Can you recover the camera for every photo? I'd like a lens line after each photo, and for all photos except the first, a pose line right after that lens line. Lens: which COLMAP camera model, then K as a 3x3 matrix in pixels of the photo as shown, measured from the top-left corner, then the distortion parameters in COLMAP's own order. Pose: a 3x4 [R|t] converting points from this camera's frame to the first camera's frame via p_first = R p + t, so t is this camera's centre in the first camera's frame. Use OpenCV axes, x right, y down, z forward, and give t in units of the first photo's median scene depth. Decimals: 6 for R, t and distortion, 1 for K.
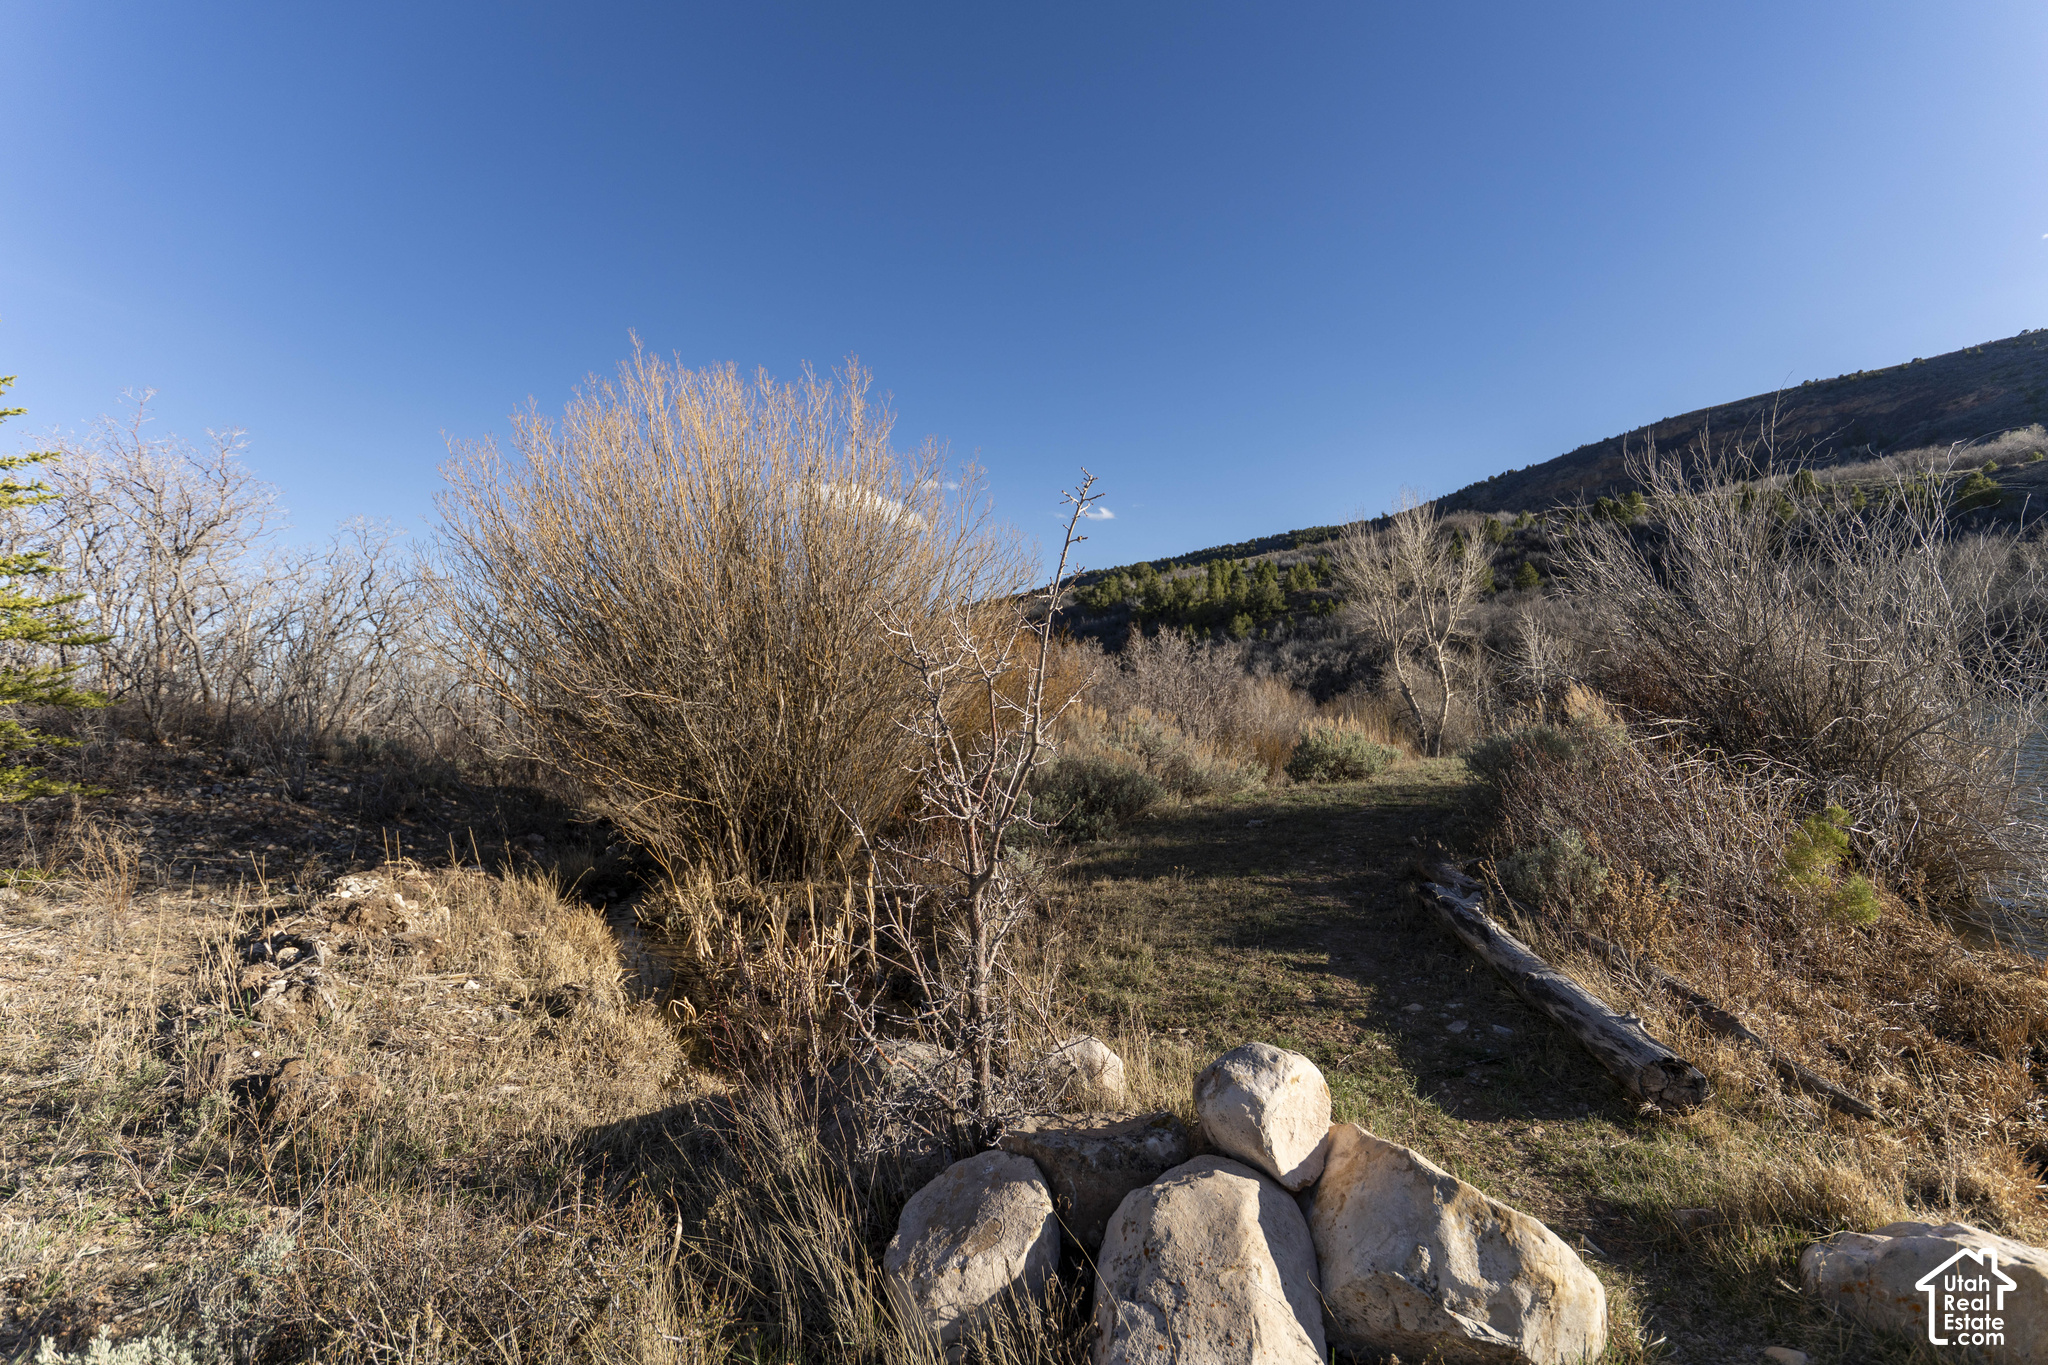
lens RADIAL K [[908.3, 0, 1022.6], [0, 908.3, 673.3], [0, 0, 1]] dist [-0.010298, 0.004166]
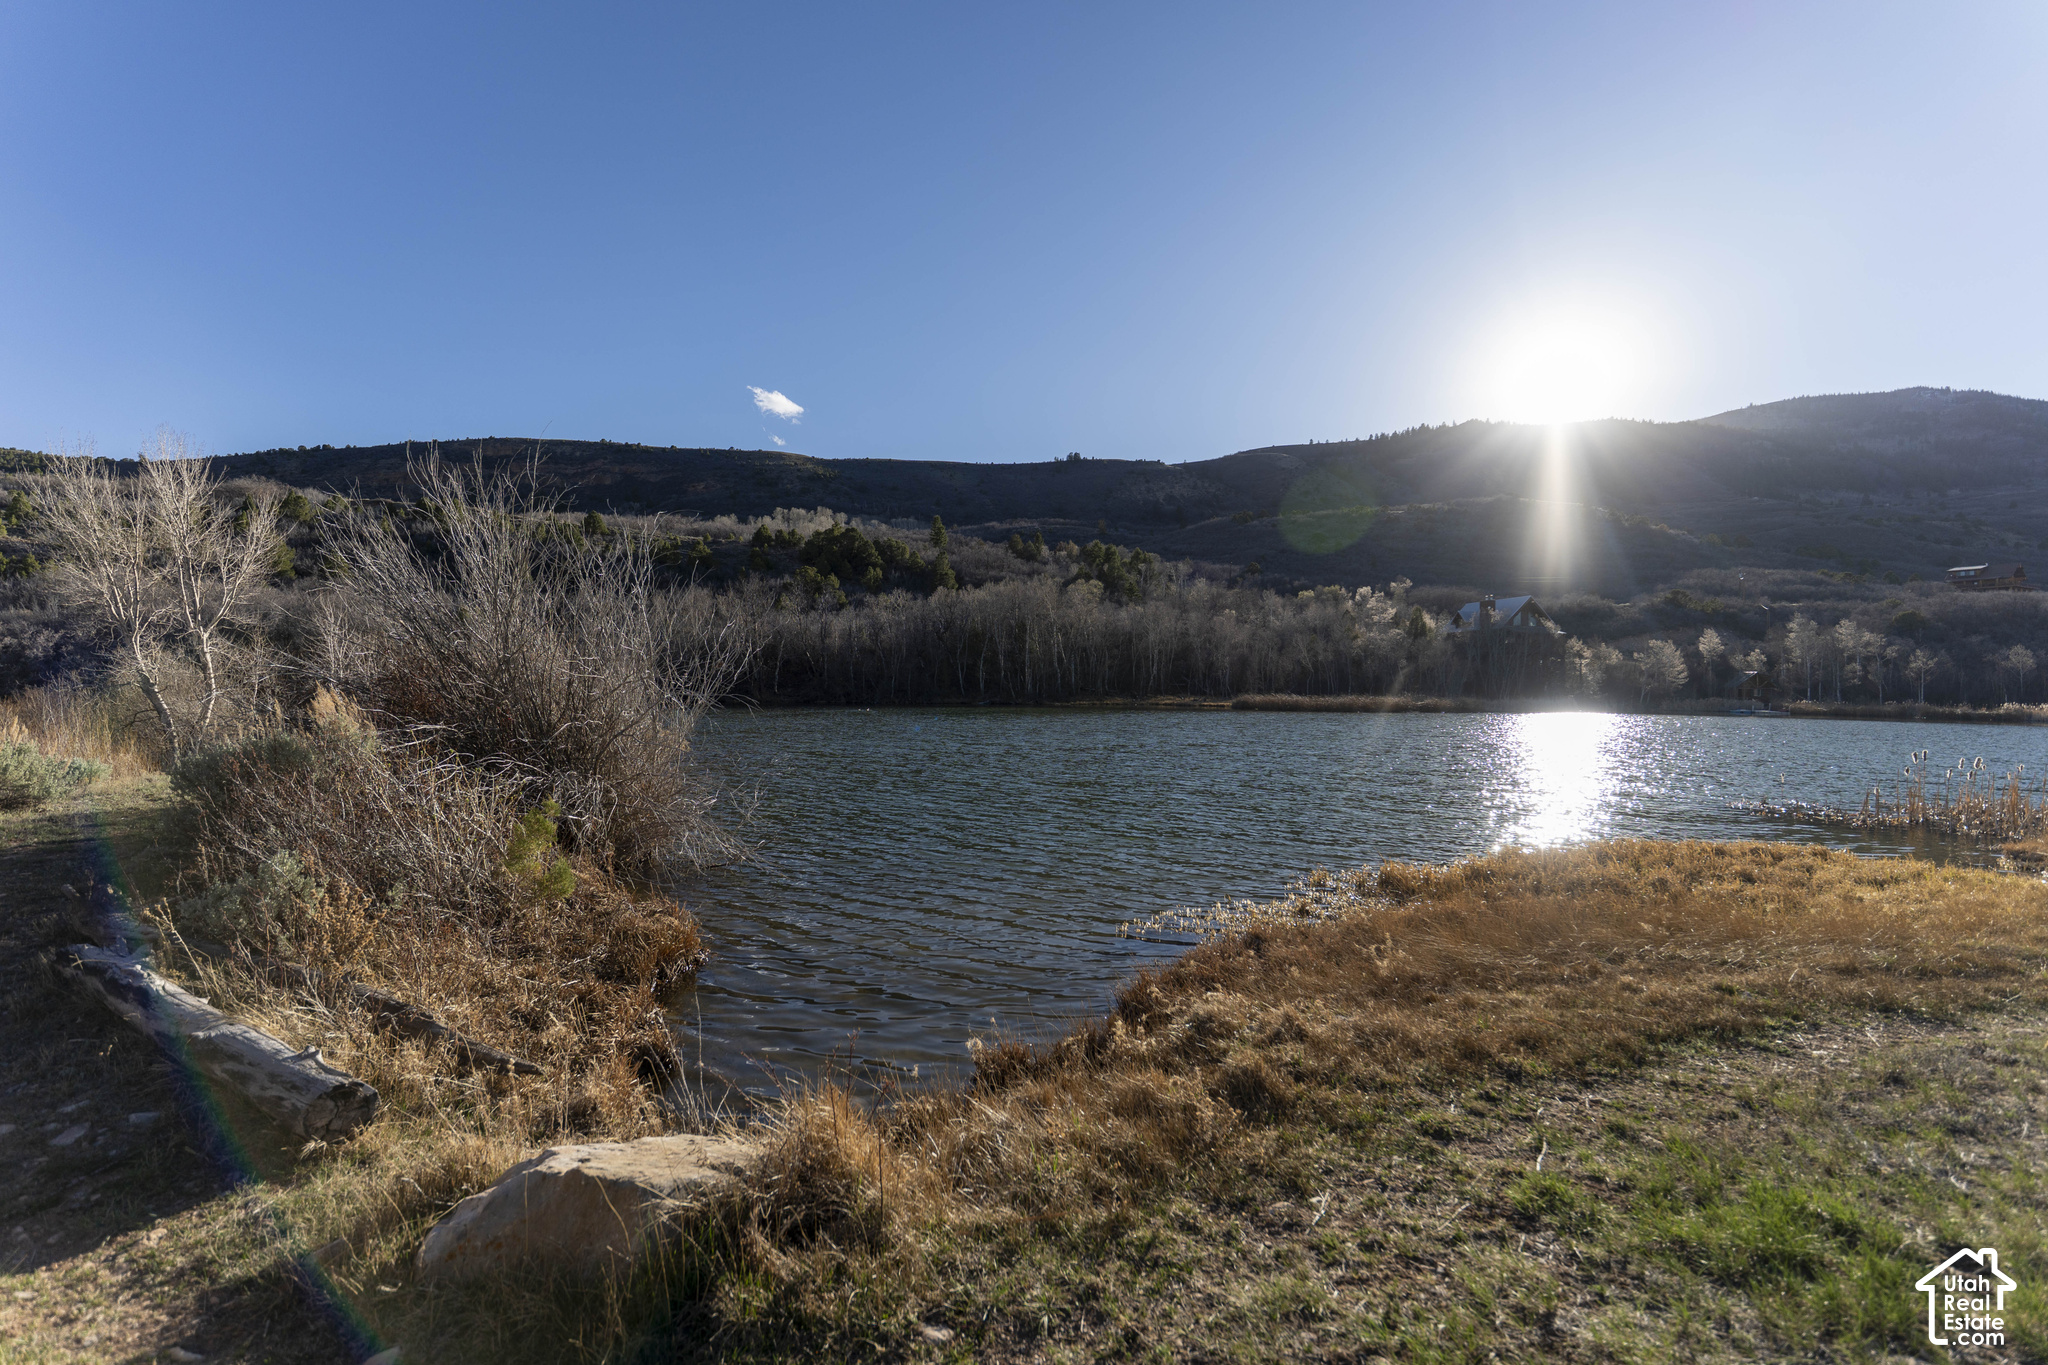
lens RADIAL K [[908.3, 0, 1023.3], [0, 908.3, 674.7], [0, 0, 1]] dist [-0.010298, 0.004166]
pose [[0.397525, 0.044277, 0.916522, 0.041187], [-0.043296, 0.998628, -0.029465, -0.003613], [-0.916569, -0.027969, 0.398897, -0.011135]]
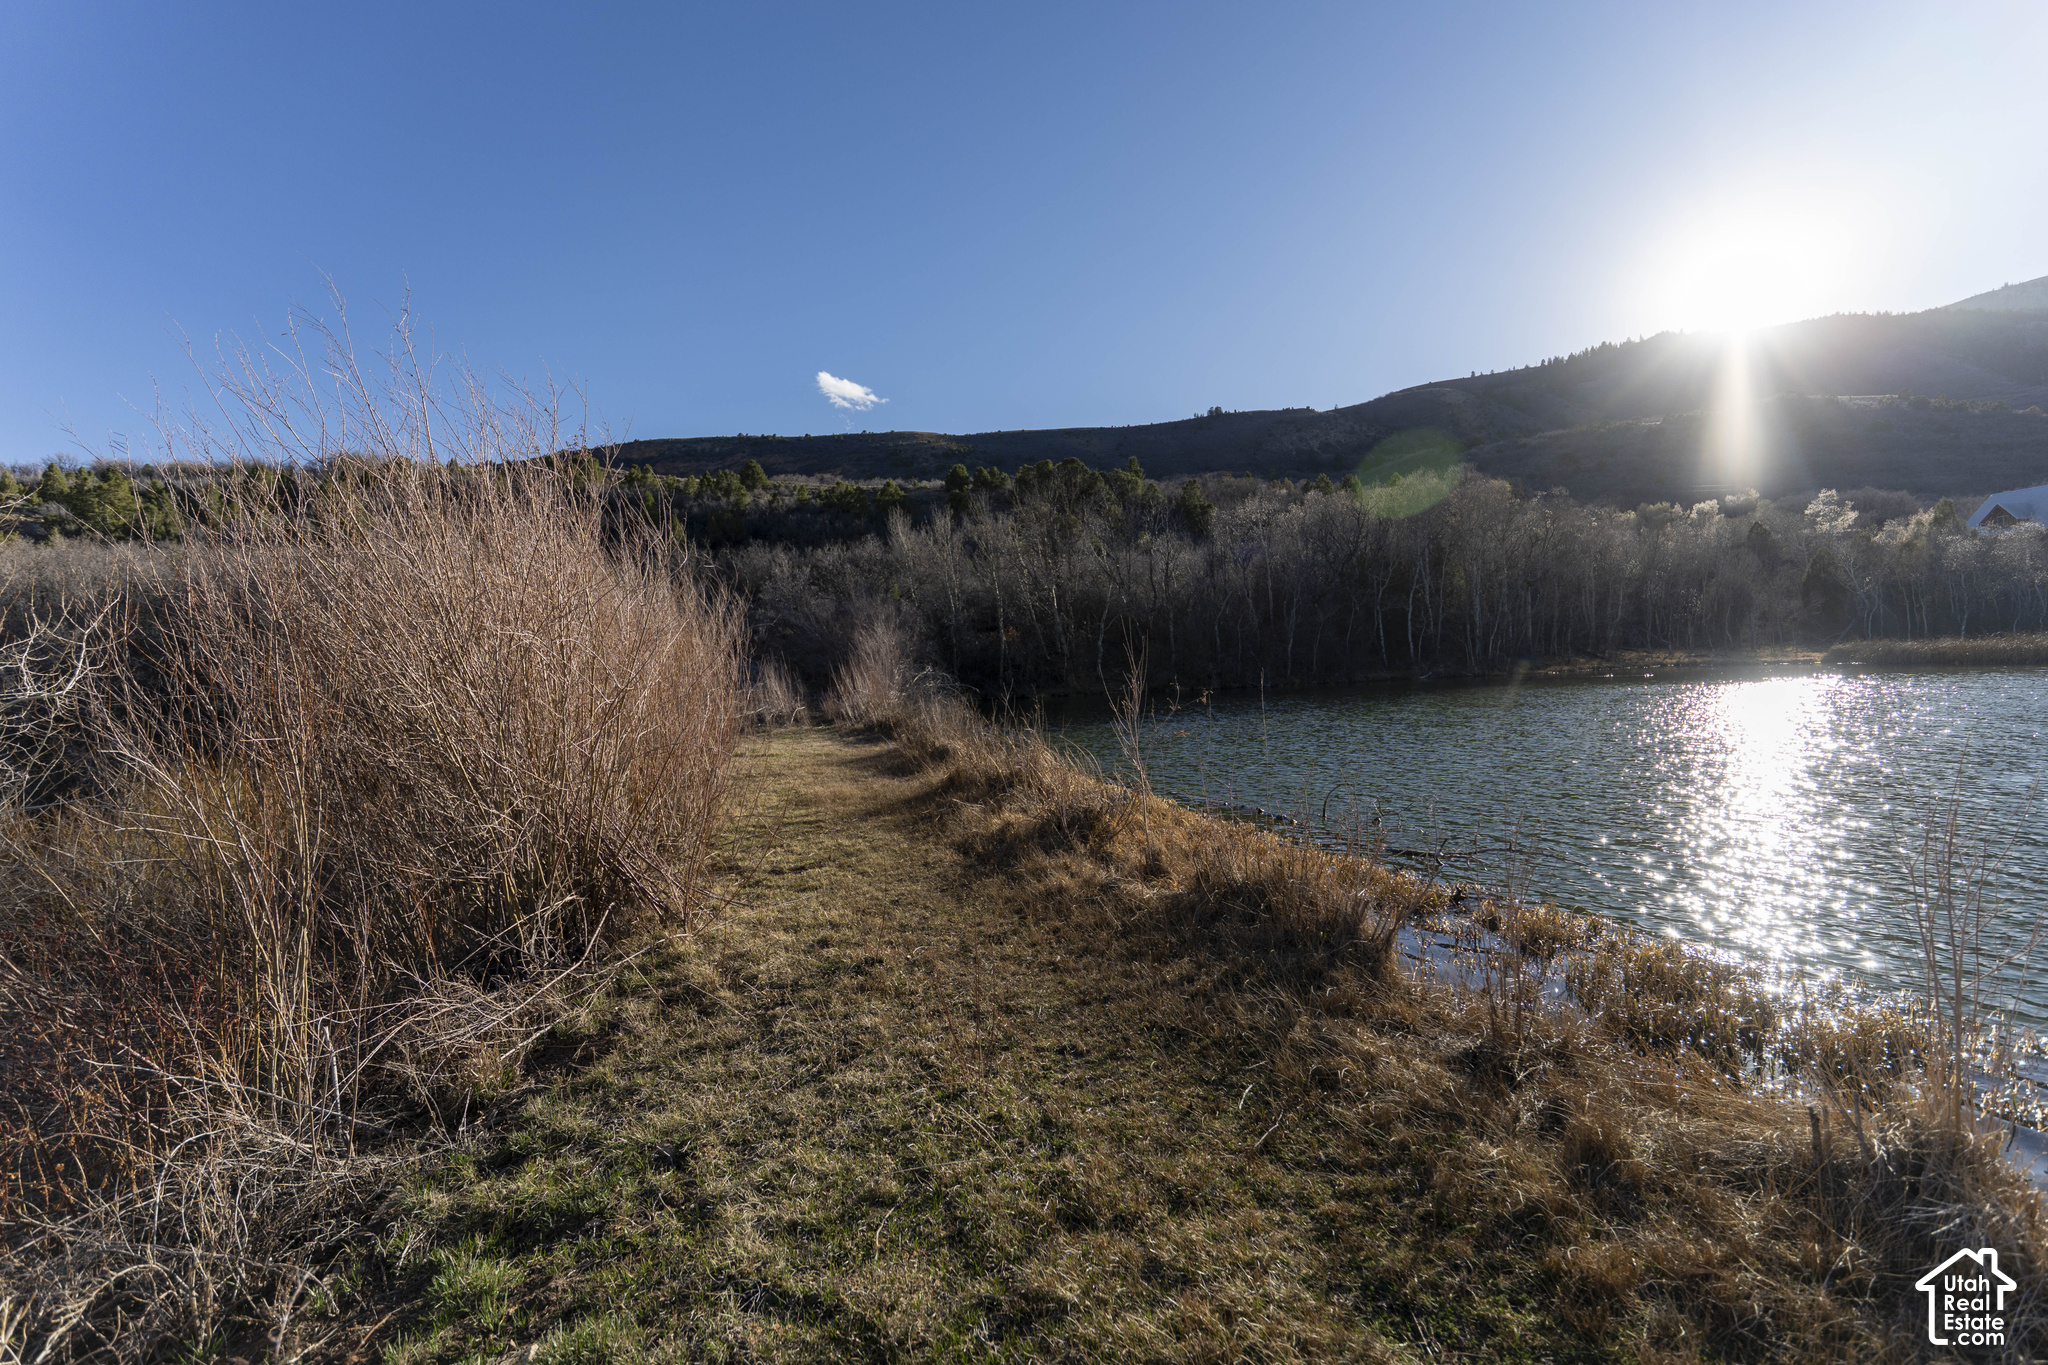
lens RADIAL K [[908.3, 0, 1026.2], [0, 908.3, 673.8], [0, 0, 1]] dist [-0.010298, 0.004166]
pose [[0.522327, -0.002169, 0.852743, 2.847955], [0.006498, 0.999978, -0.001437, -0.001619], [-0.852721, 0.006291, 0.522329, 3.662256]]
